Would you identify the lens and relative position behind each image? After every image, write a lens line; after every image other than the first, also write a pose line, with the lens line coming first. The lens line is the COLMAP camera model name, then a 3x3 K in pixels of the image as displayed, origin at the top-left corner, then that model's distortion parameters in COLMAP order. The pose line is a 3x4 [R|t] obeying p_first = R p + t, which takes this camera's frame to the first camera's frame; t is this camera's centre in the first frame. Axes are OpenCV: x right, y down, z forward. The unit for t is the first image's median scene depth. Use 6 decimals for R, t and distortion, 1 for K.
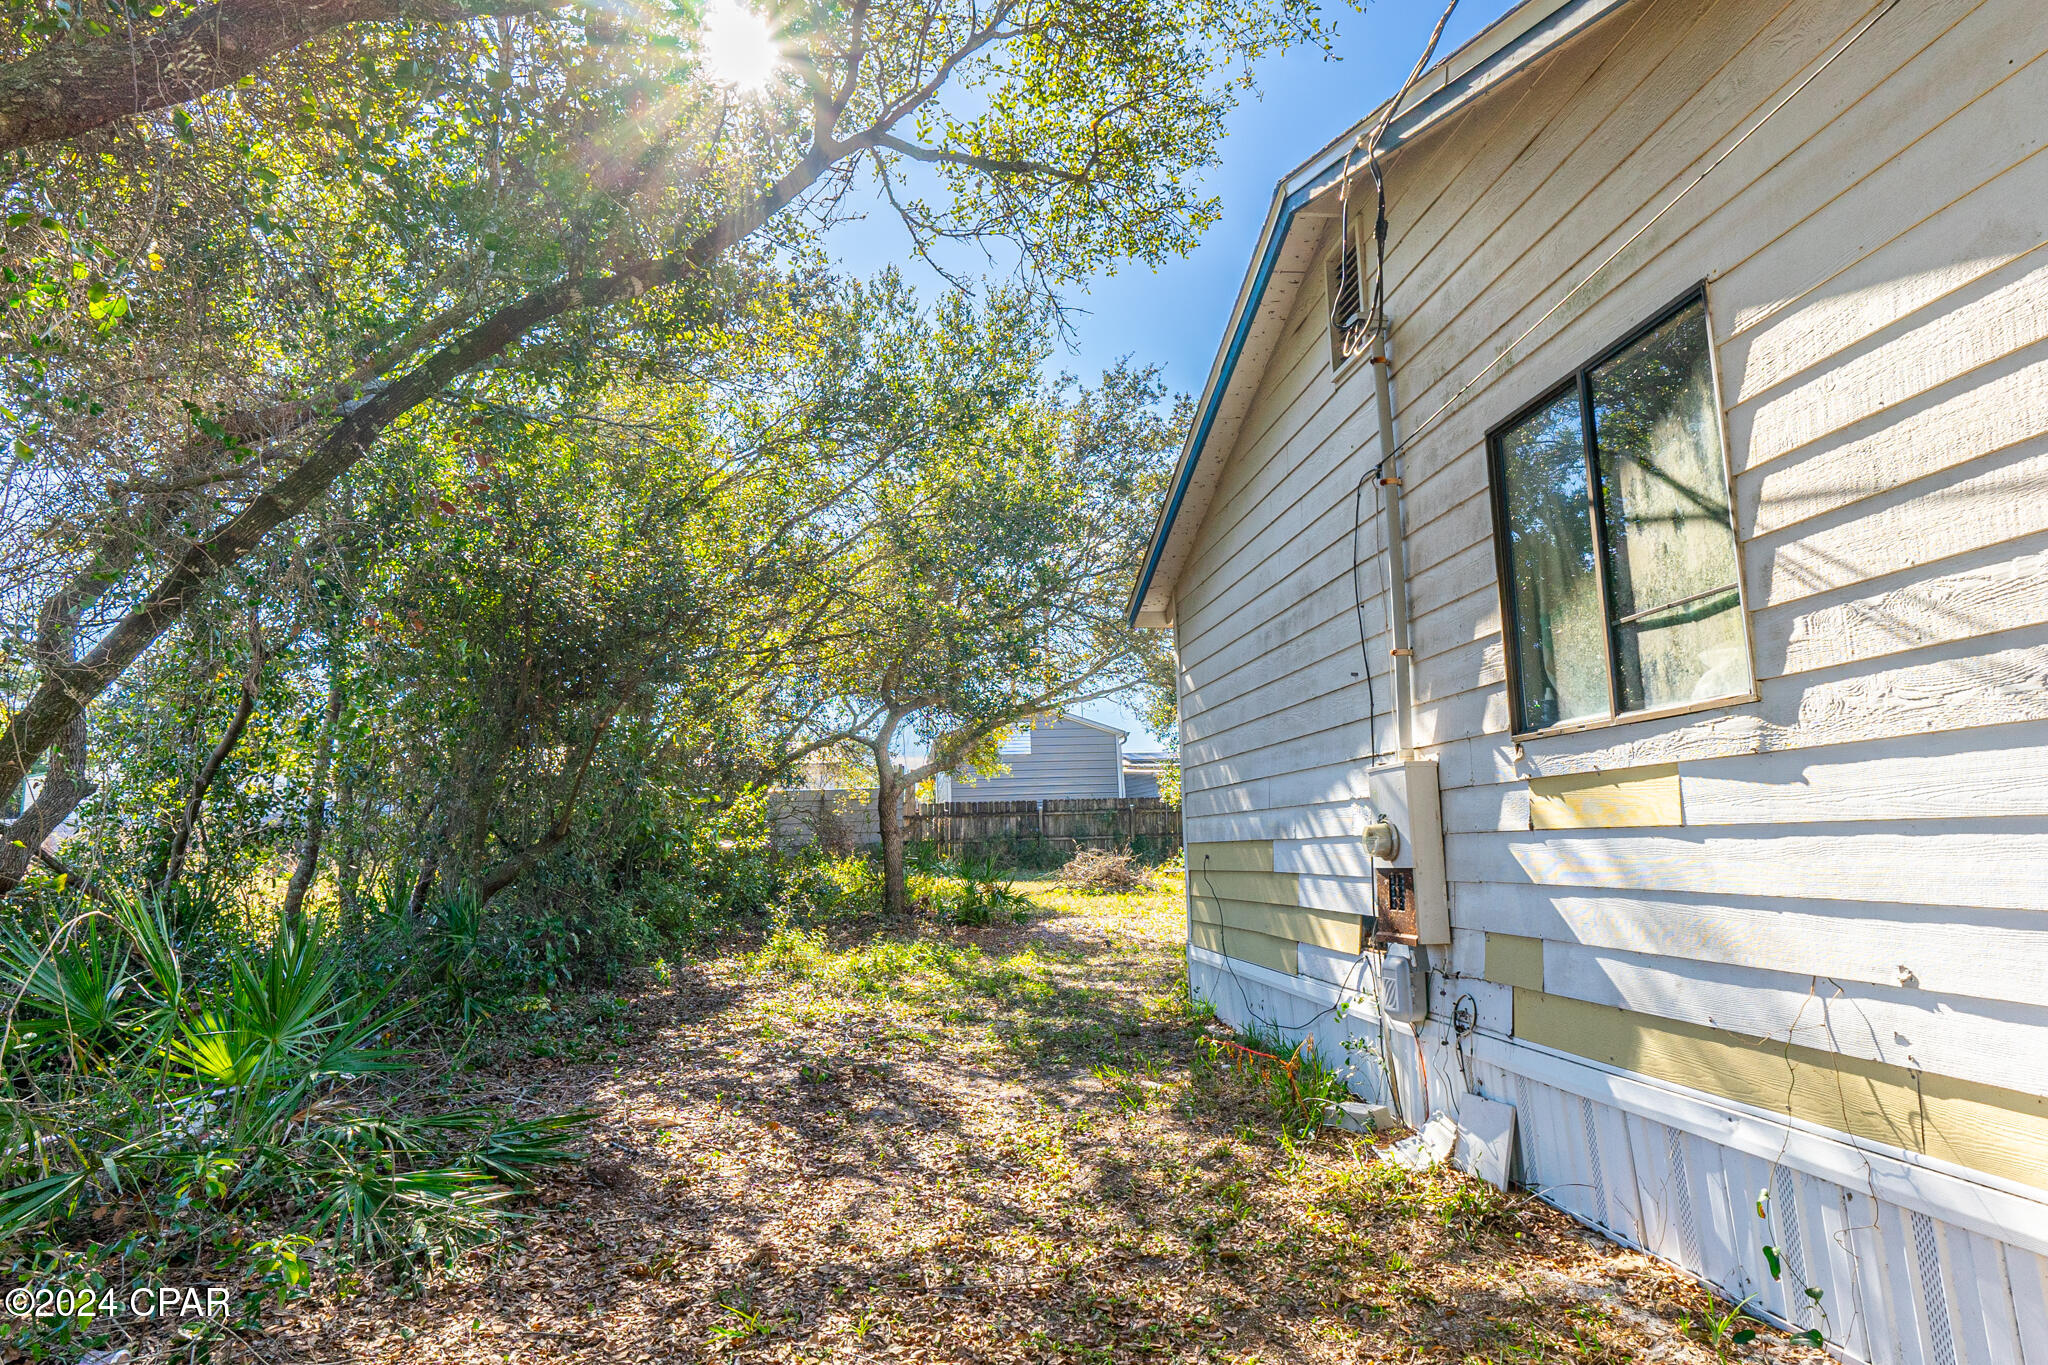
lens RADIAL K [[1120.9, 0, 1024.0], [0, 1120.9, 682.5], [0, 0, 1]] dist [0.000224, 0.000004]
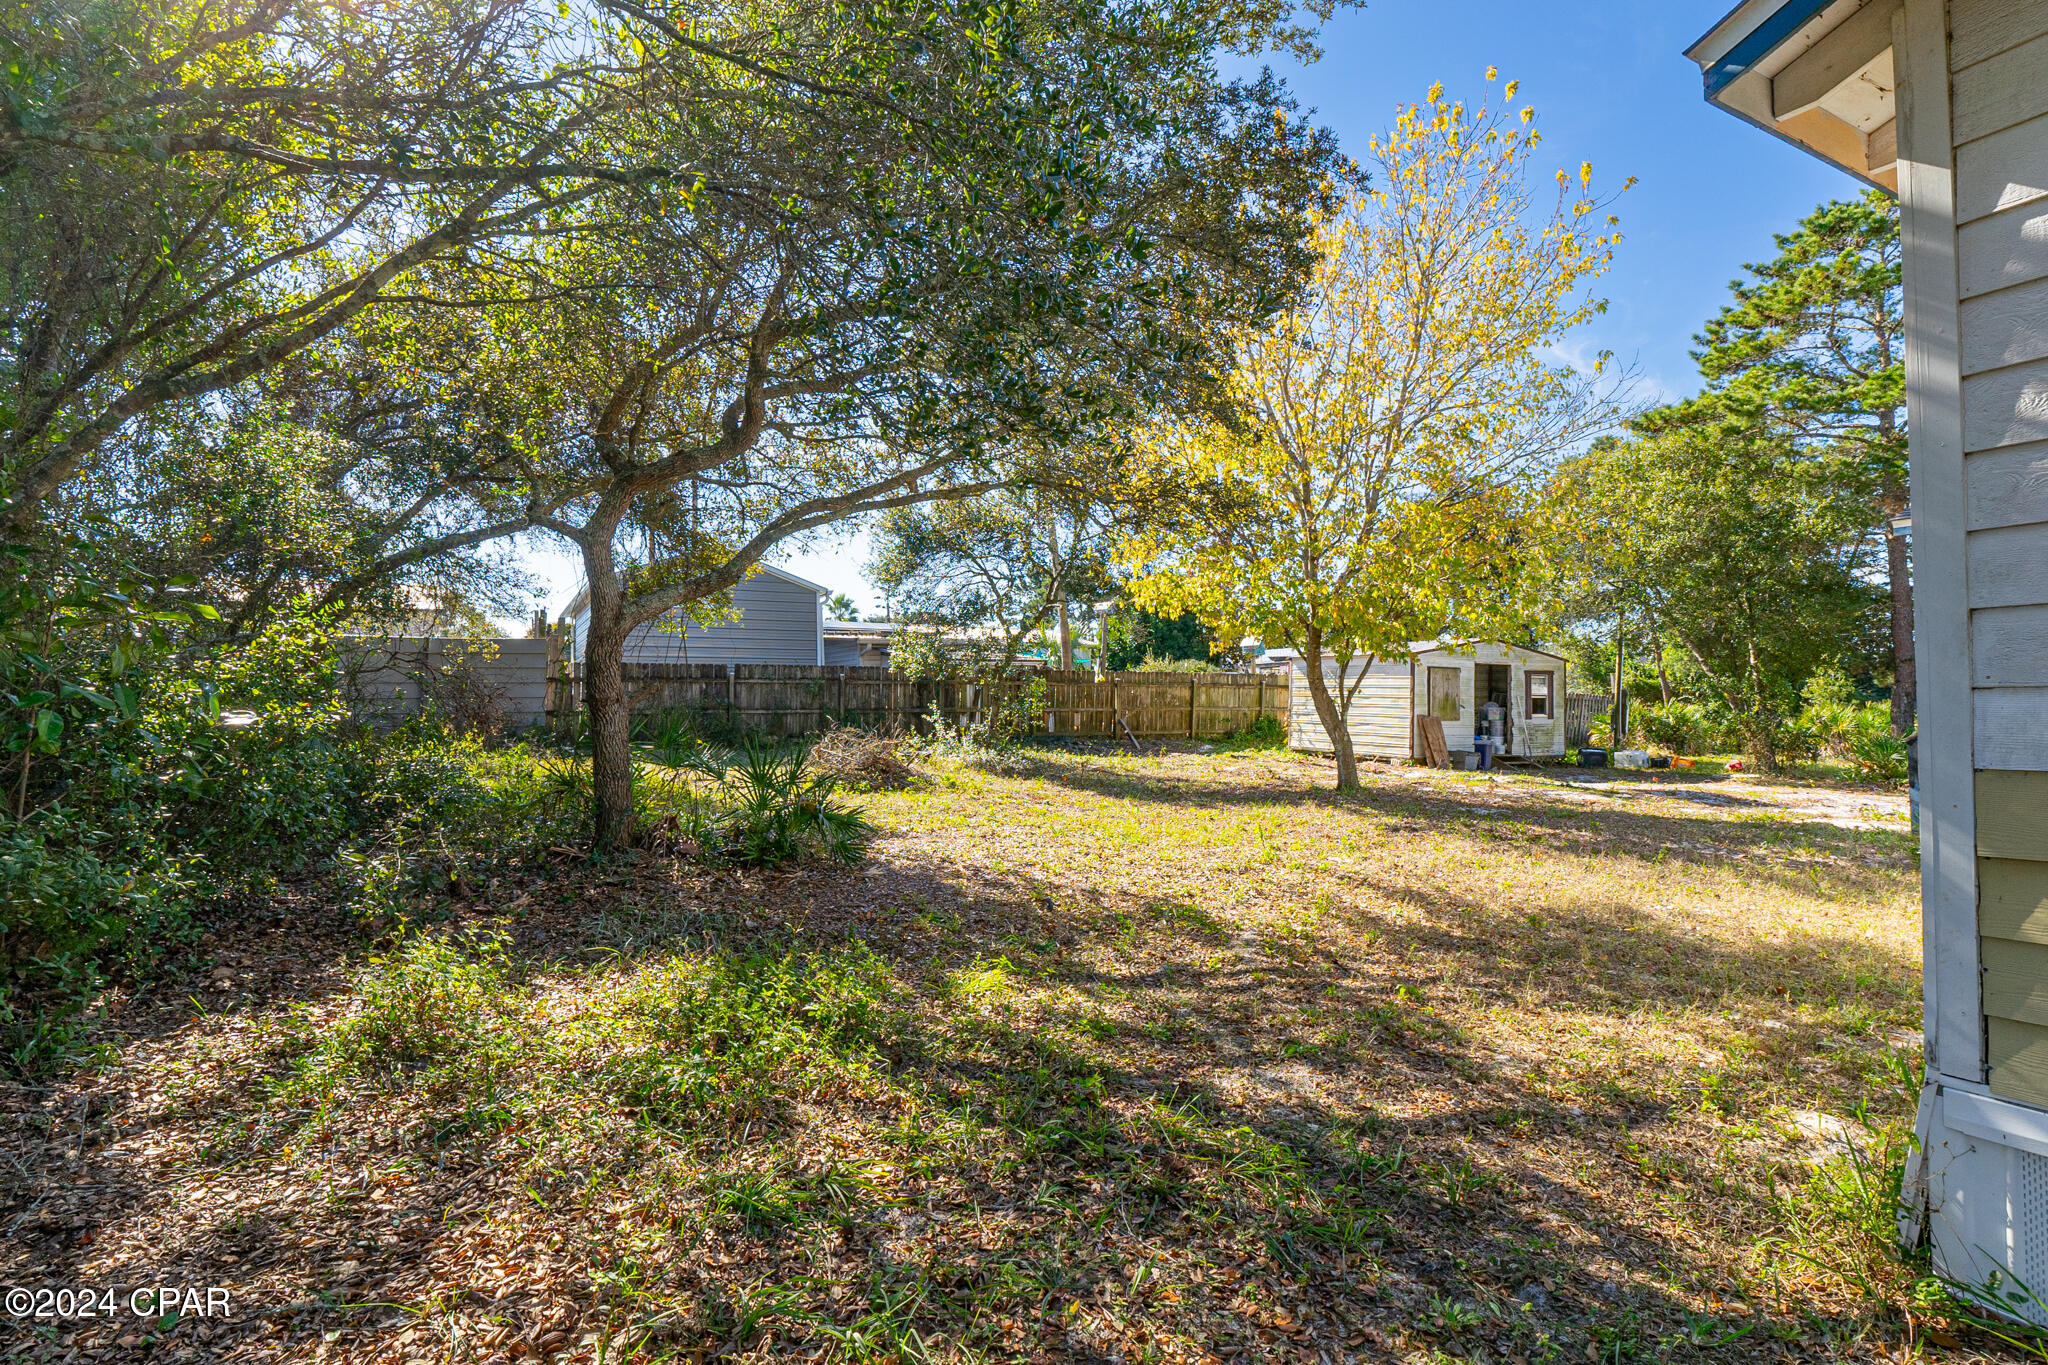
lens RADIAL K [[1016.1, 0, 1024.0], [0, 1016.1, 682.5], [0, 0, 1]] dist [-0.001351, -0.000200]
pose [[0.931833, 0.032048, 0.361471, -0.111446], [-0.071724, 0.992708, 0.096884, 0.063369], [-0.355730, -0.116206, 0.927336, 0.477948]]
